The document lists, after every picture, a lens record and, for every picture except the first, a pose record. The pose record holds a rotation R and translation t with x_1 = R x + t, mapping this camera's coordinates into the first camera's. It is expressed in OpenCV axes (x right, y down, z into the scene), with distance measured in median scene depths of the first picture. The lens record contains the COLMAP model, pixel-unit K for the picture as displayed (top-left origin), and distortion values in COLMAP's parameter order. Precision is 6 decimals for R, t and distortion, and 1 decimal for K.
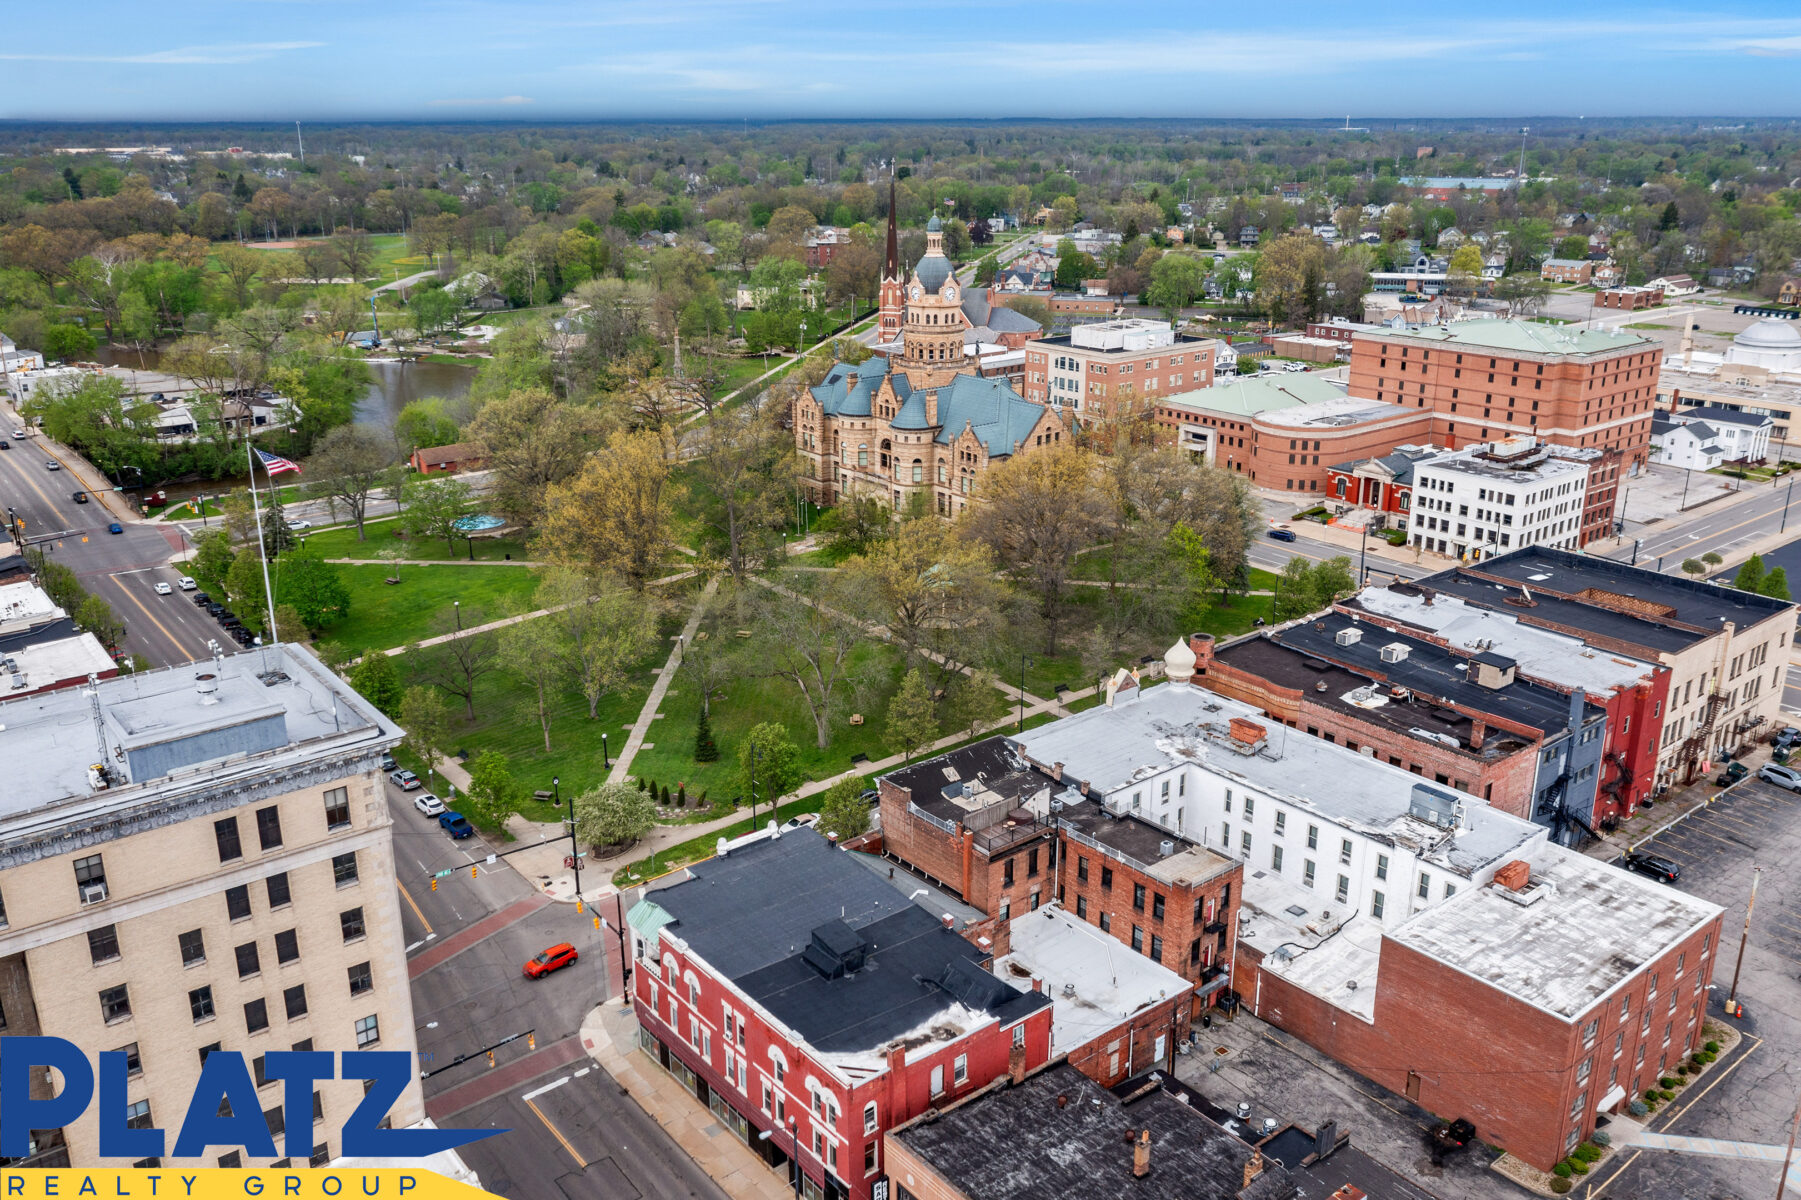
lens RADIAL K [[1473.8, 0, 905.5], [0, 1473.8, 597.5], [0, 0, 1]] dist [-0.004236, 0.019458]
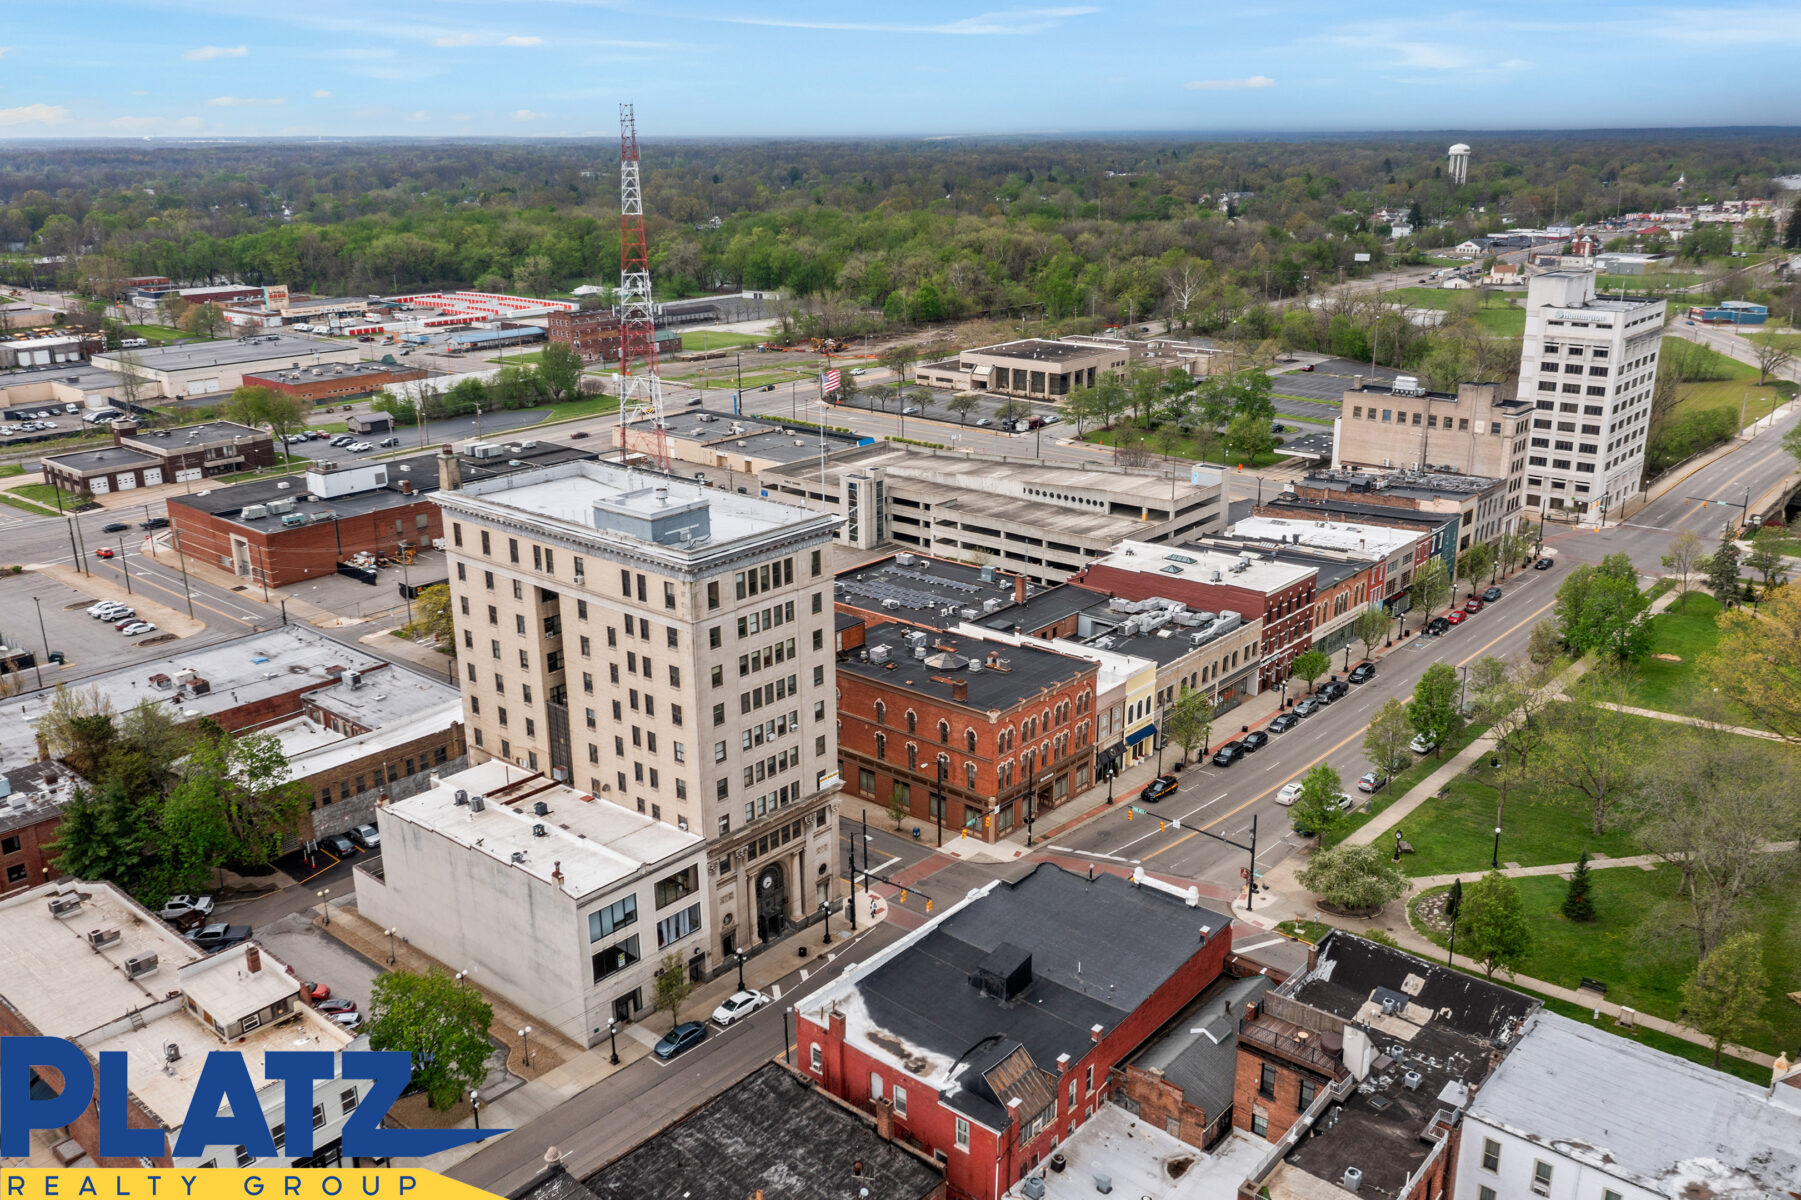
lens RADIAL K [[1473.8, 0, 901.2], [0, 1473.8, 604.7], [0, 0, 1]] dist [-0.004236, 0.019458]
pose [[0.179017, 0.302398, -0.936220, 0.650274], [-0.299926, 0.923070, 0.240801, -0.171918], [0.937015, 0.237689, 0.255943, 0.498449]]
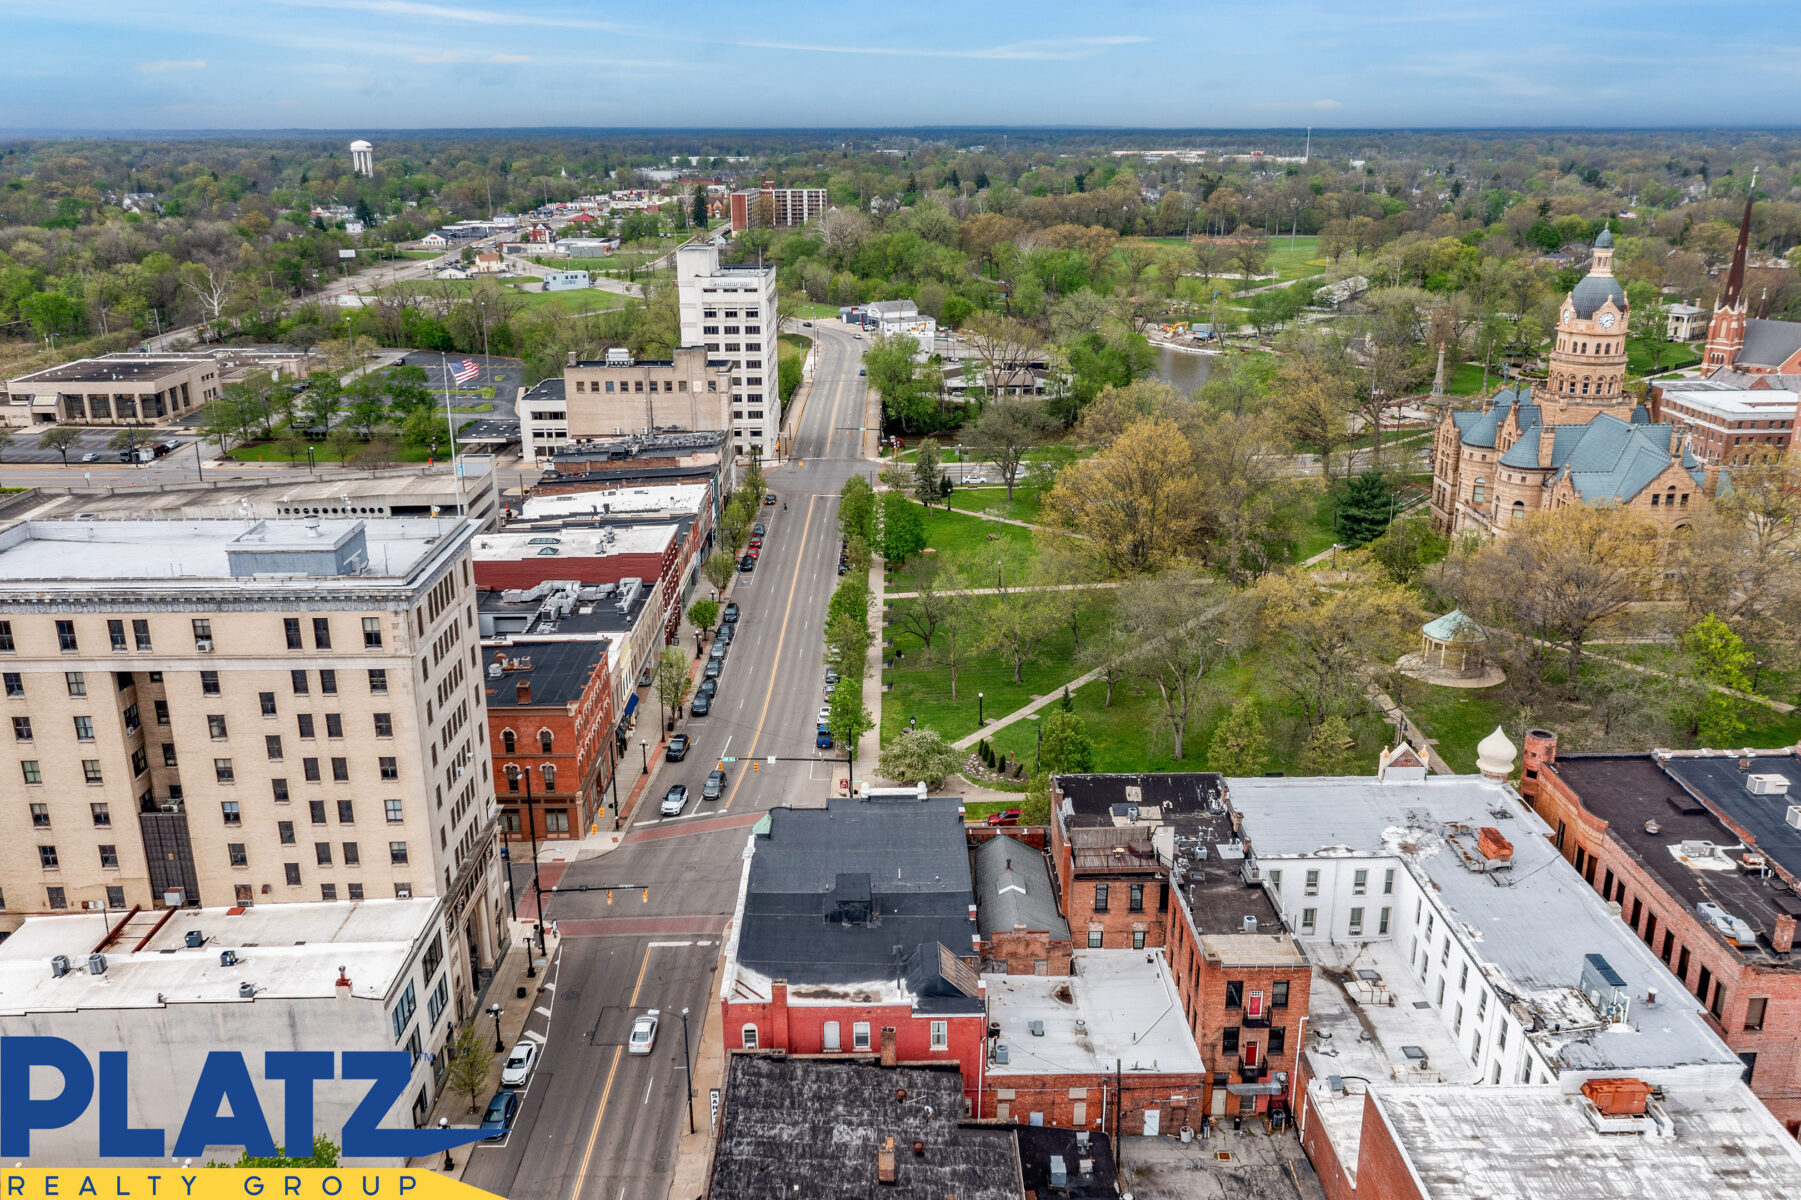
lens RADIAL K [[1473.8, 0, 904.6], [0, 1473.8, 599.5], [0, 0, 1]] dist [-0.004236, 0.019458]
pose [[0.787406, 0.189362, -0.586629, 0.453566], [-0.190918, 0.979770, 0.060005, -0.033783], [0.586125, 0.064750, 0.807629, 0.125510]]
